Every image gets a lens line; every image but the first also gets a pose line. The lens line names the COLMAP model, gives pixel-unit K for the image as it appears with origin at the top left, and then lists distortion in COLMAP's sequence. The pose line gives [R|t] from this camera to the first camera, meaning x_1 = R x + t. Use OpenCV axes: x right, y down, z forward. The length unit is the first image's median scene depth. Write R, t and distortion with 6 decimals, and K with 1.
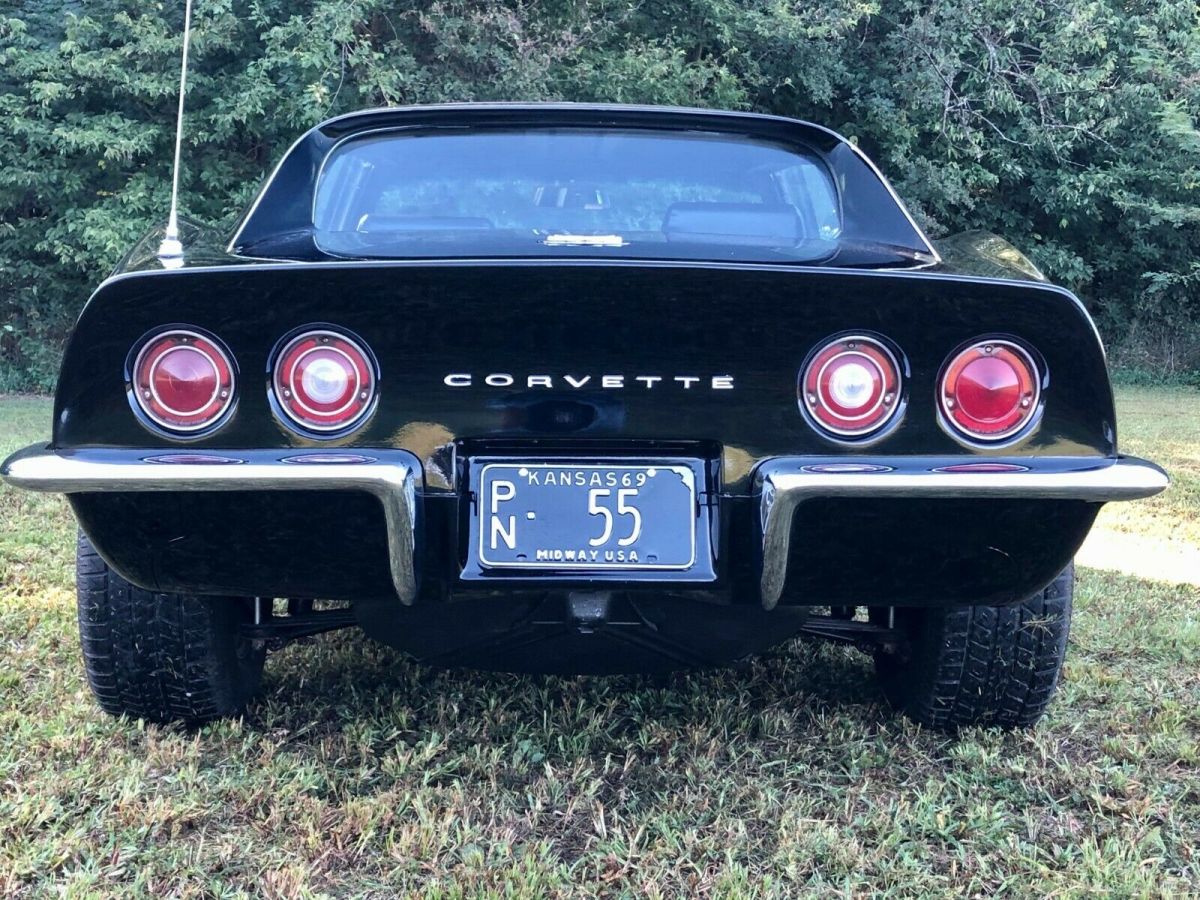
lens RADIAL K [[1647.9, 0, 593.2], [0, 1647.9, 449.9], [0, 0, 1]] dist [0.005837, 0.029841]
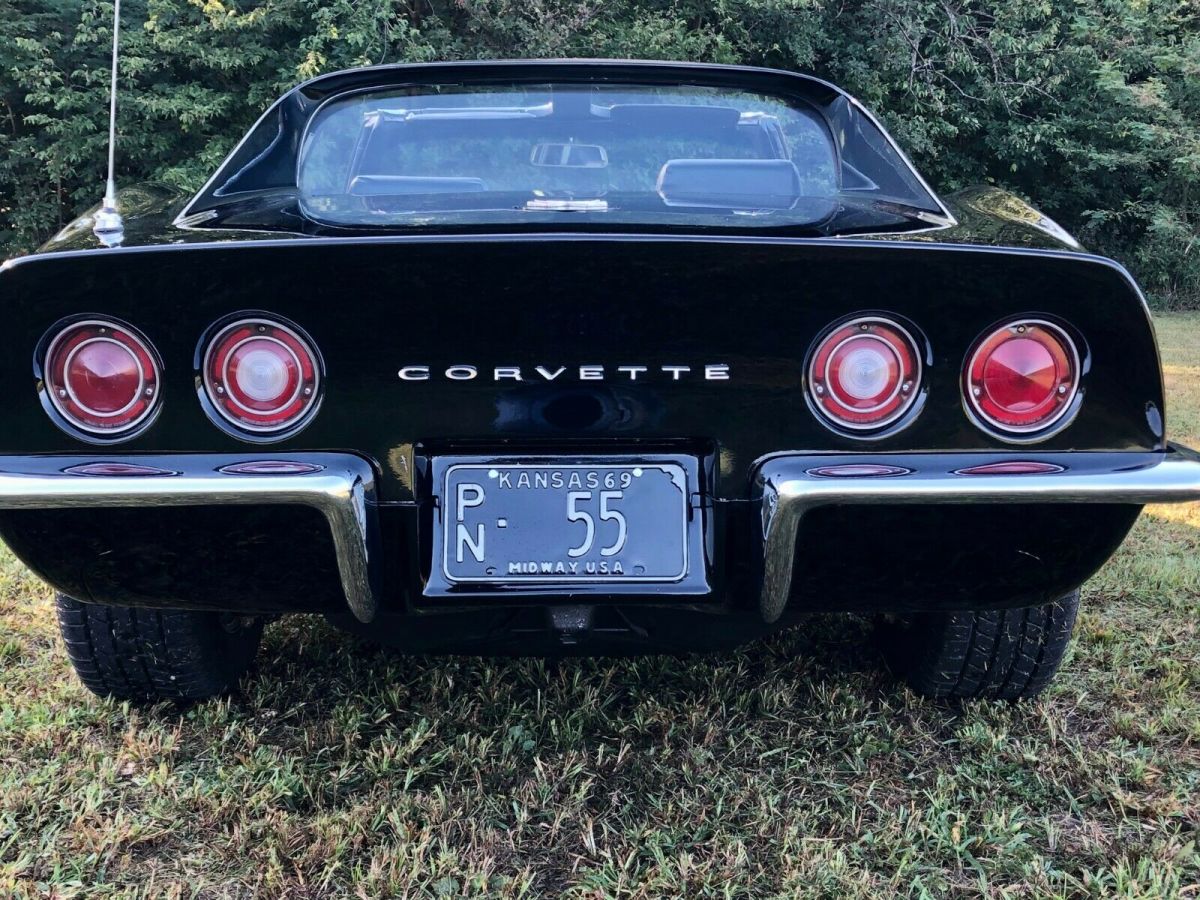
lens RADIAL K [[1370.7, 0, 600.0], [0, 1370.7, 450.0], [0, 0, 1]] dist [0.005597, -0.041860]
pose [[0.999879, -0.011397, -0.010630, 0.018852], [0.012045, 0.997939, 0.063032, -0.036628], [0.009890, -0.063153, 0.997955, 0.215478]]
